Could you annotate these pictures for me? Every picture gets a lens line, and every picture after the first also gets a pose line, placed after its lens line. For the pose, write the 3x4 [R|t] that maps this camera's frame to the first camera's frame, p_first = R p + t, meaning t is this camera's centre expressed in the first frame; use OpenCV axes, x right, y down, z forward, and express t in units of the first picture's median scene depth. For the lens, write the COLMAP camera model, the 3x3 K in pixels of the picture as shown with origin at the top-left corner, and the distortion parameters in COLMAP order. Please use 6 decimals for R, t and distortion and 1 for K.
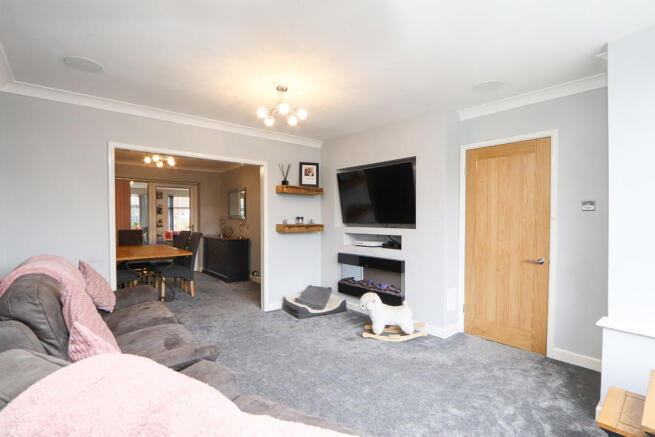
lens RADIAL K [[305.4, 0, 323.4], [0, 305.4, 219.7], [0, 0, 1]] dist [-0.011737, 0.001896]
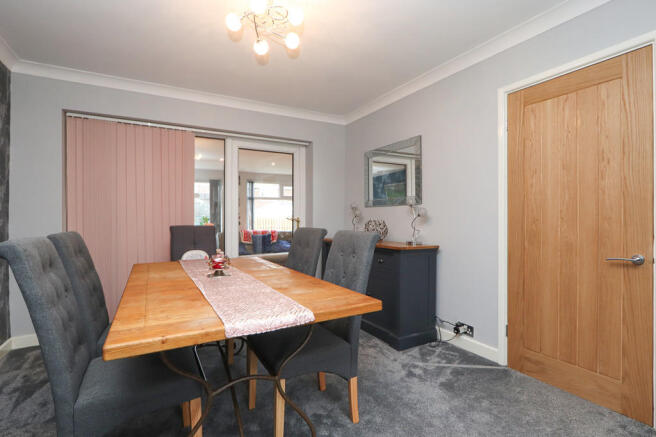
lens RADIAL K [[305.9, 0, 325.6], [0, 305.9, 219.0], [0, 0, 1]] dist [-0.011737, 0.001896]
pose [[0.983093, -0.004088, -0.183062, -0.238149], [0.002999, 0.999976, -0.006225, 0.018396], [0.183083, 0.005570, 0.983082, 0.396199]]
